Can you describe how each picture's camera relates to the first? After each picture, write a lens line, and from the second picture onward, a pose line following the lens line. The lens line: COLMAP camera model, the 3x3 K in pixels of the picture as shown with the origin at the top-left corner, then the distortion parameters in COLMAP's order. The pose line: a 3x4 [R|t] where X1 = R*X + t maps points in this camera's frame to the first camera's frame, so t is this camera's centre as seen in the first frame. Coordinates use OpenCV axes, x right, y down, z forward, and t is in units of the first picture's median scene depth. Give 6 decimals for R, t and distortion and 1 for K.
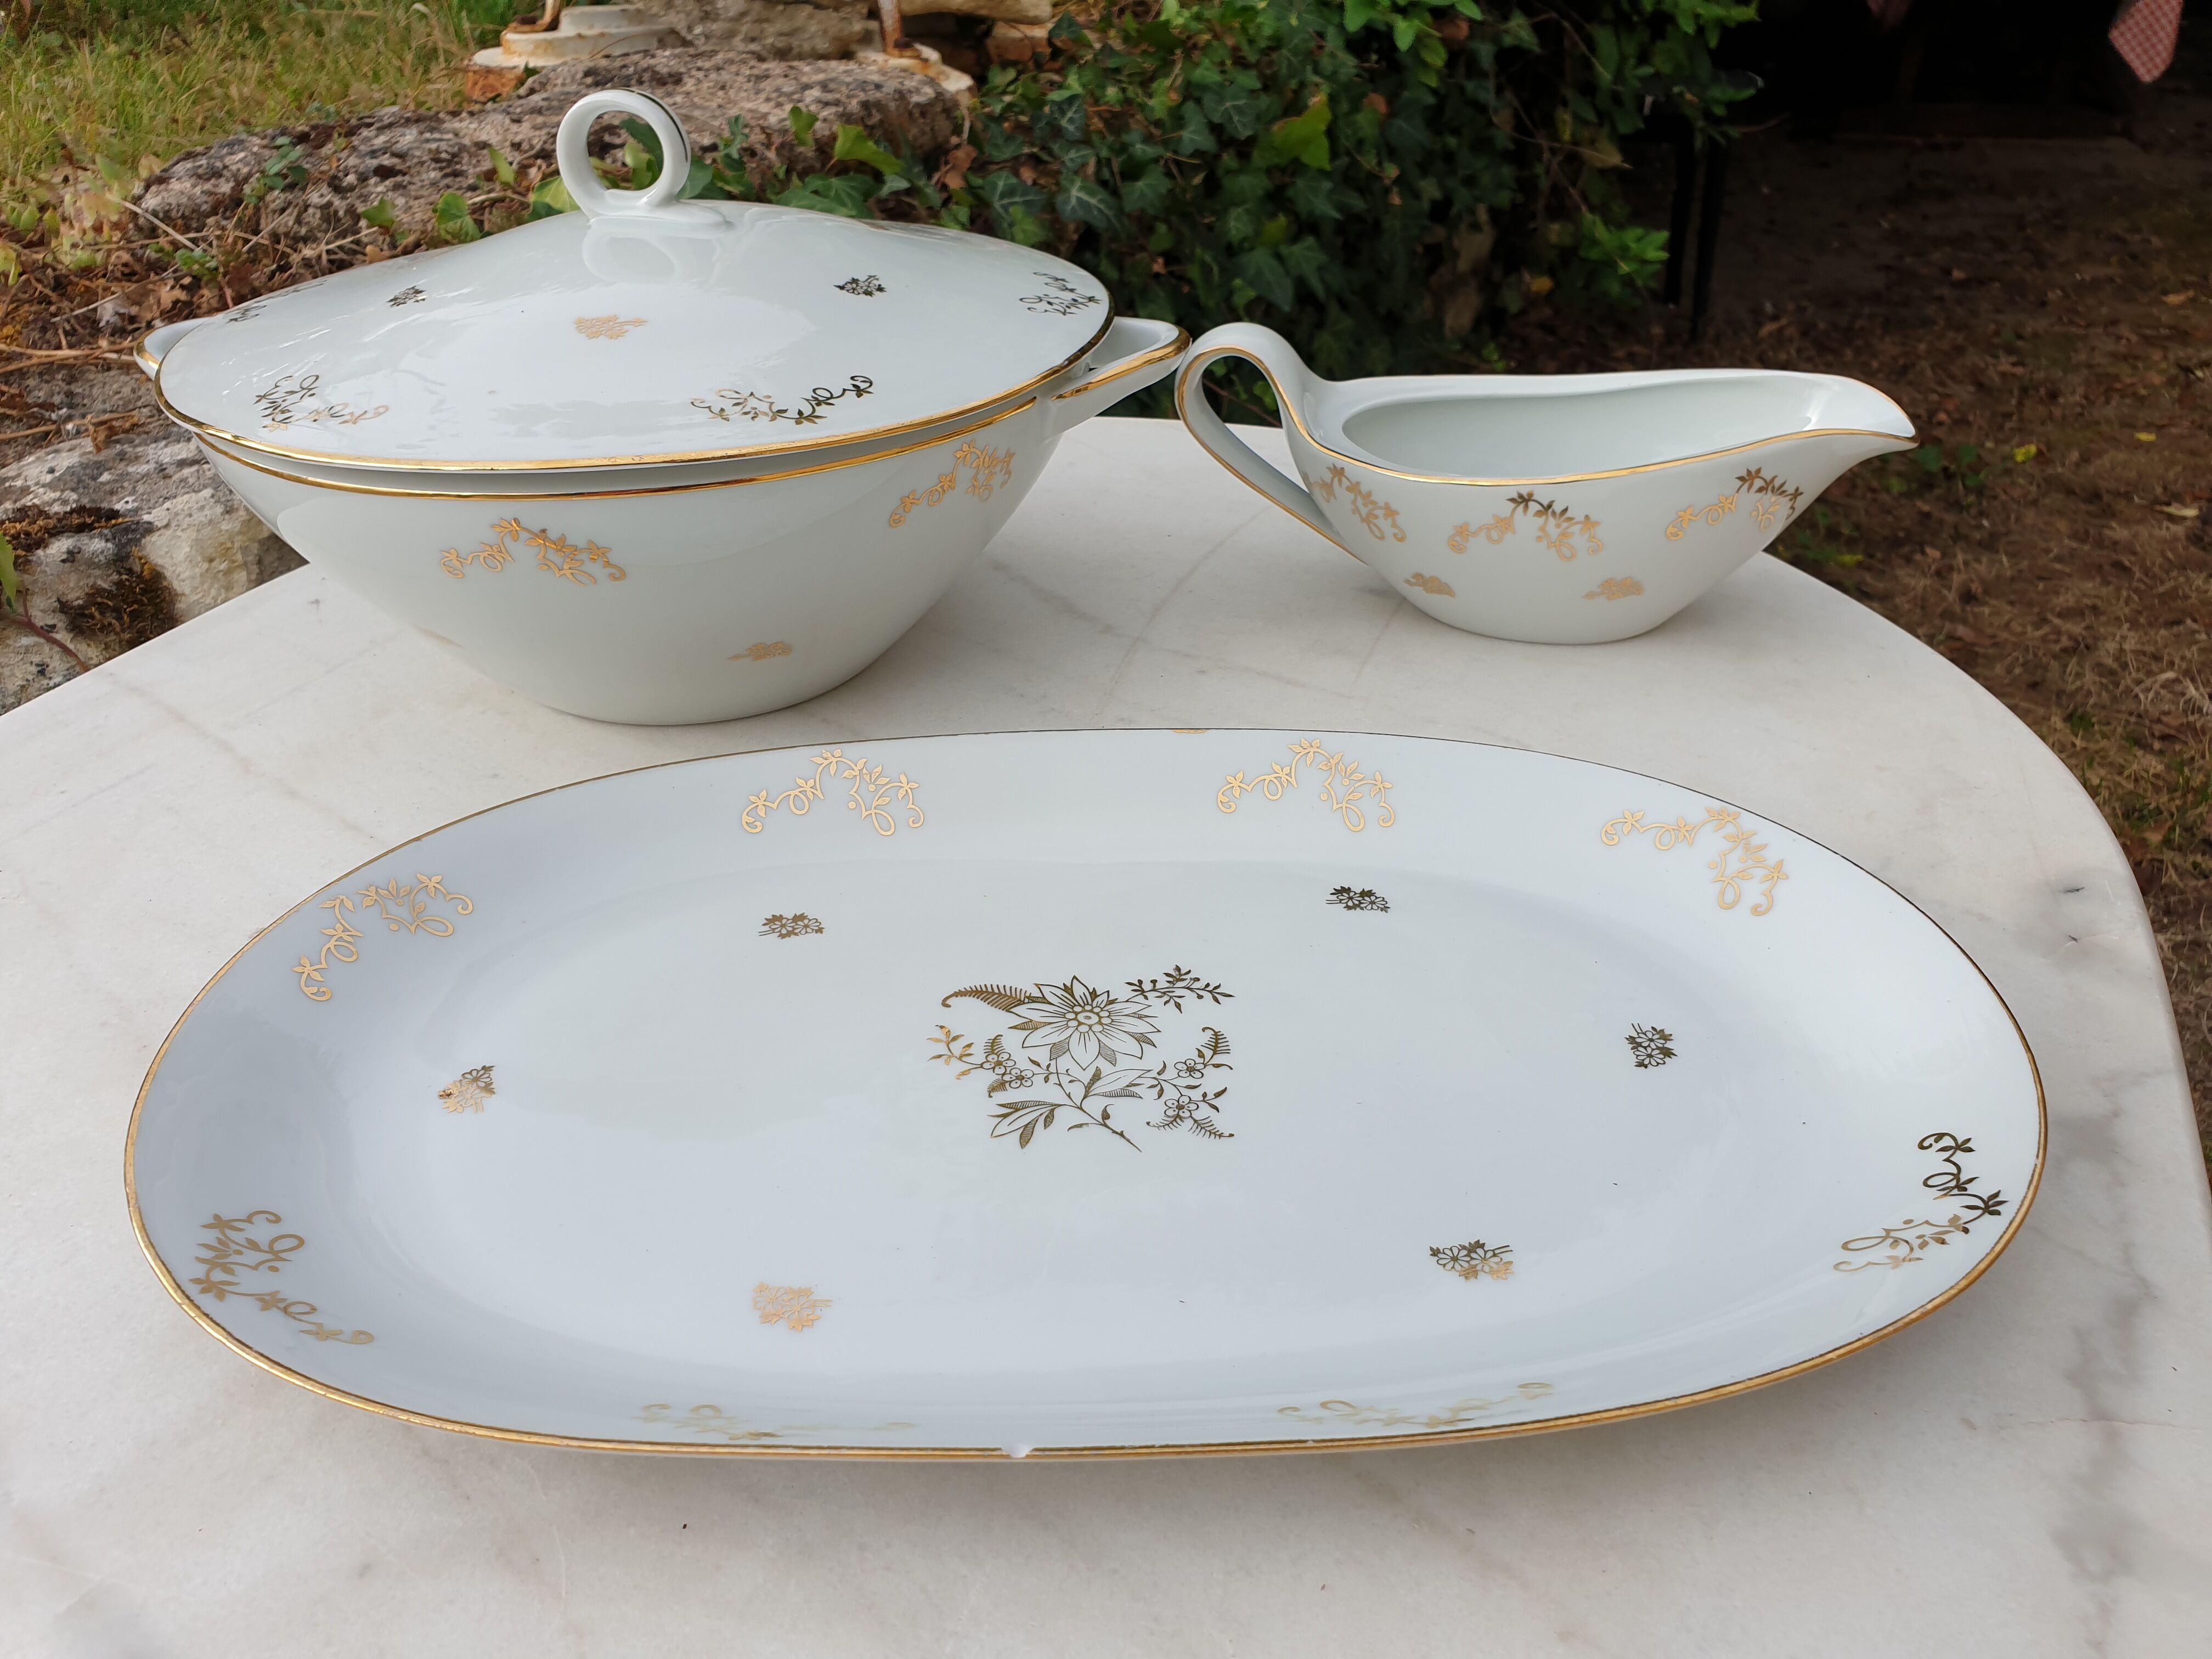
lens RADIAL K [[1678.8, 0, 1106.0], [0, 1678.8, 829.5], [0, 0, 1]] dist [-0.044767, 0.001072]
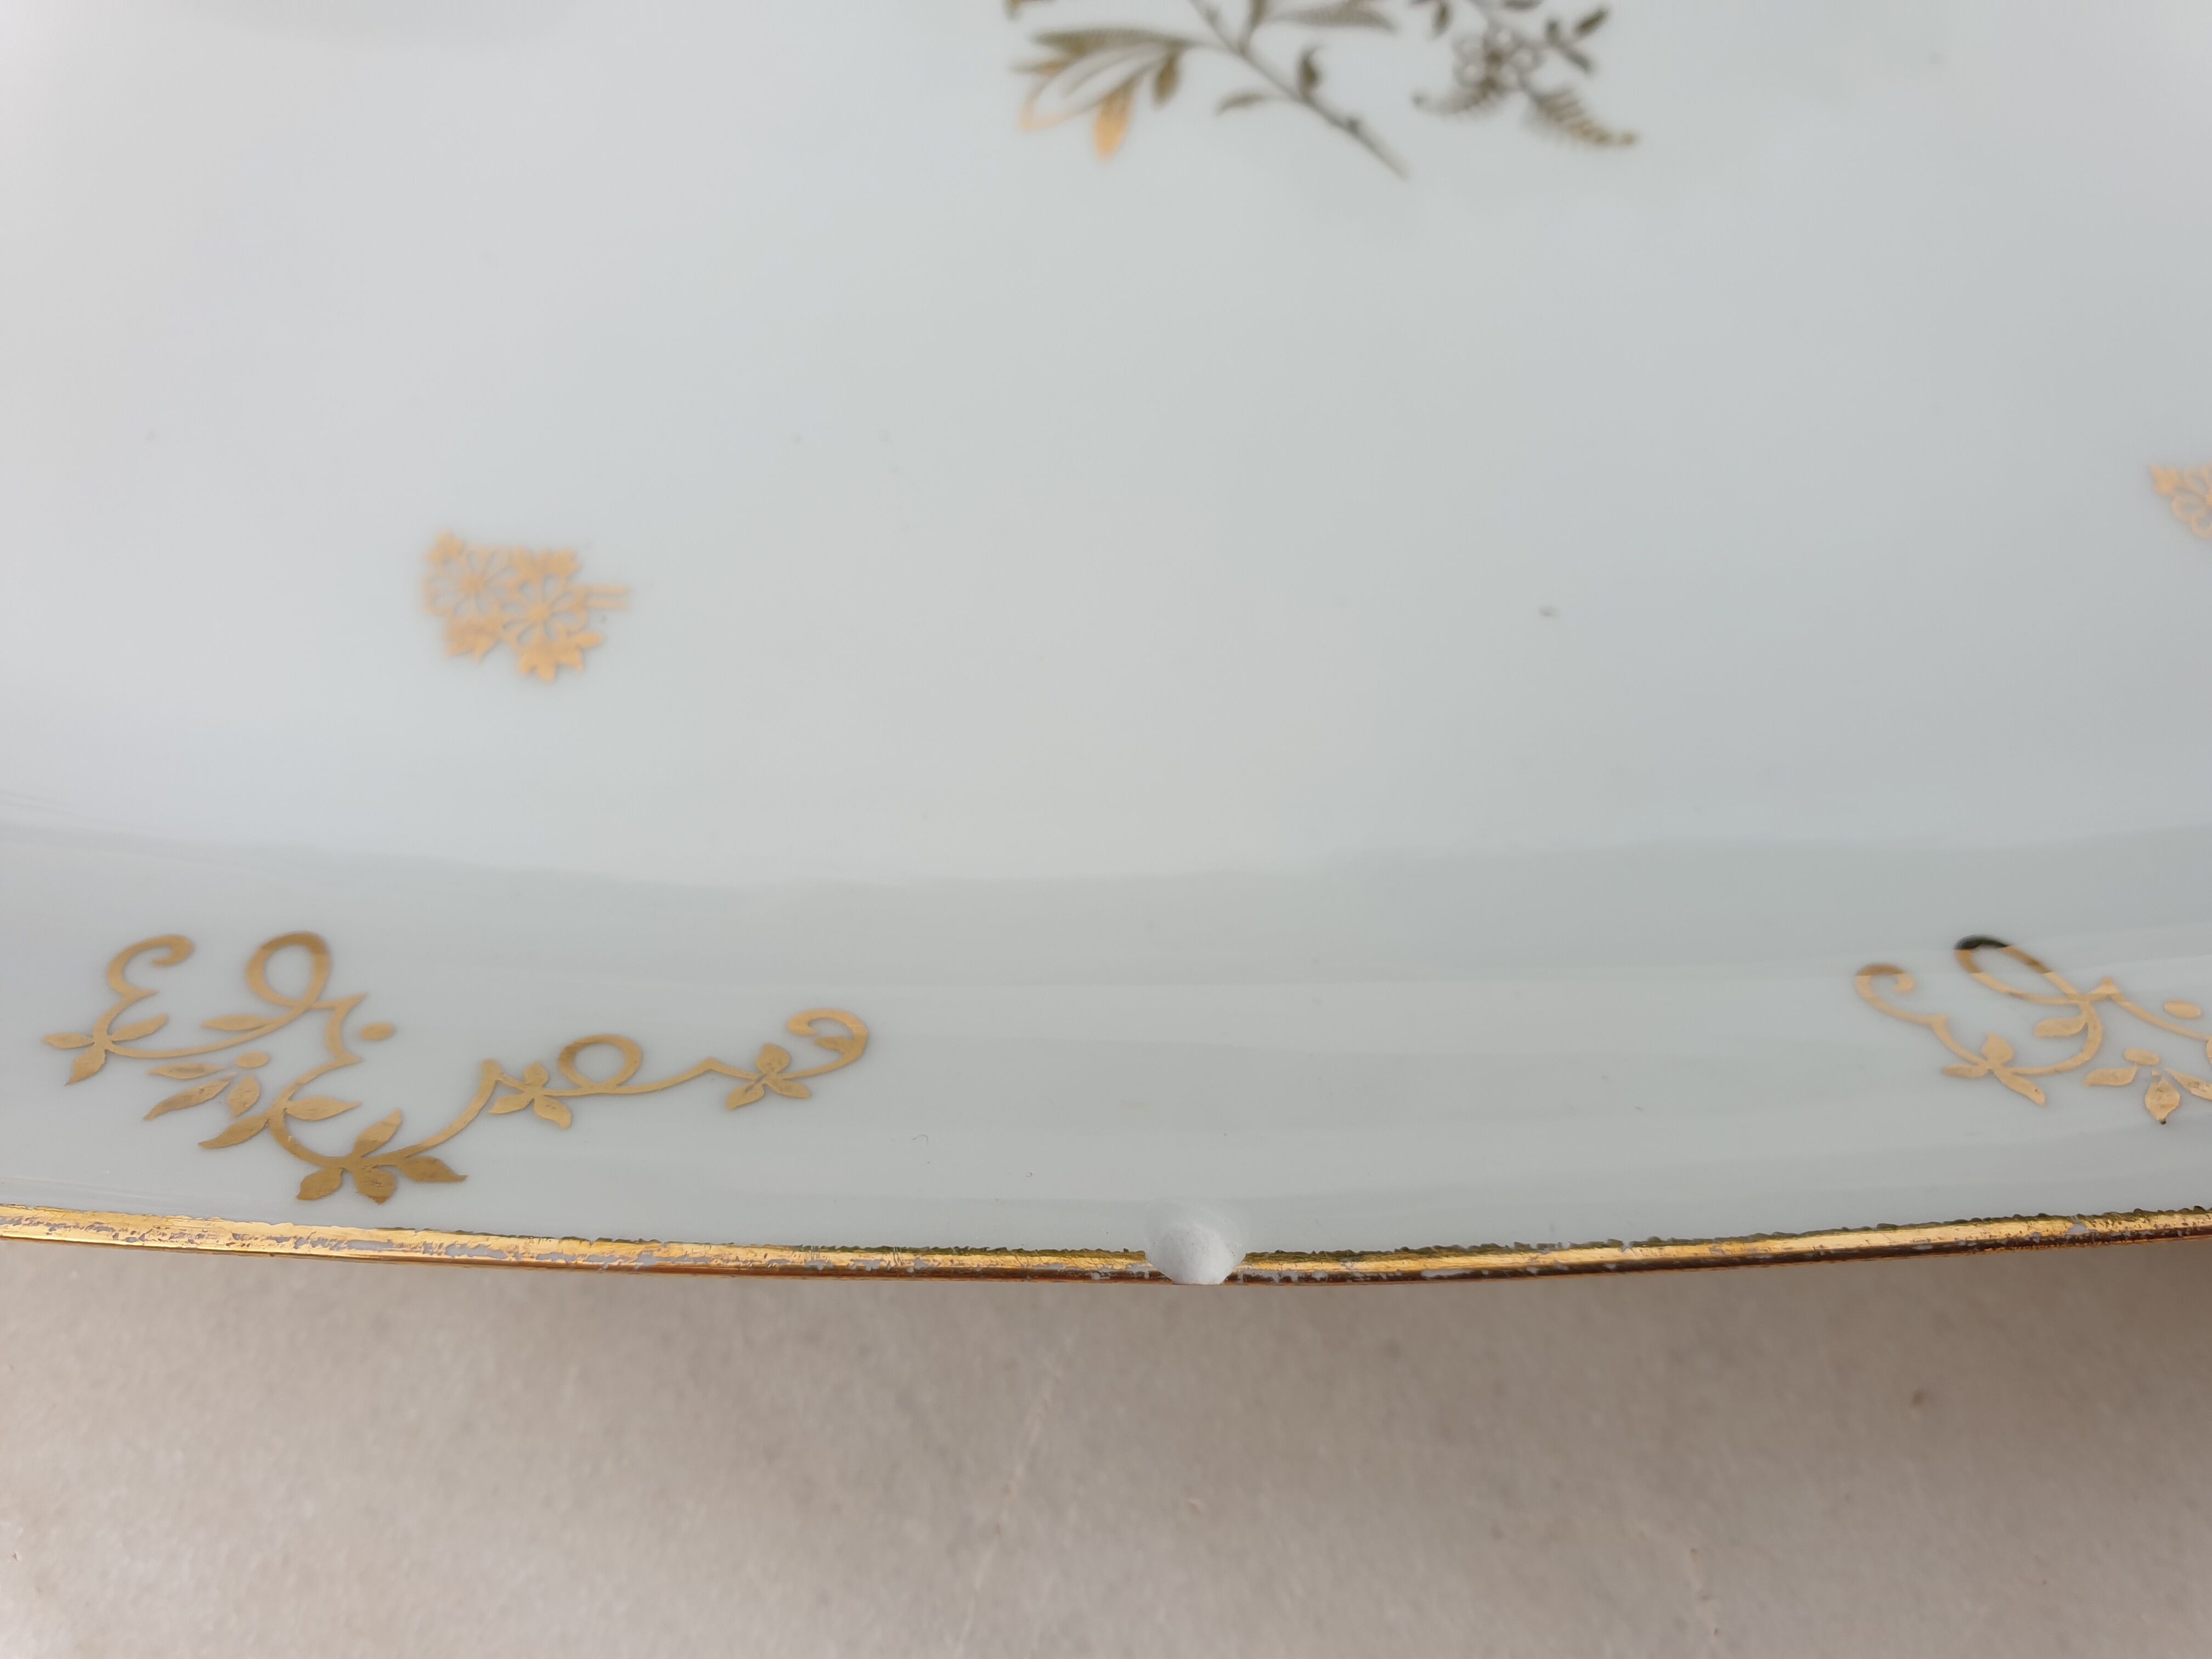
lens RADIAL K [[1678.8, 0, 1106.0], [0, 1678.8, 829.5], [0, 0, 1]] dist [-0.044767, 0.001072]
pose [[0.999559, 0.012094, 0.027106, -0.035346], [-0.025476, 0.818163, 0.574421, 0.056570], [-0.015231, -0.574859, 0.818111, 0.353733]]
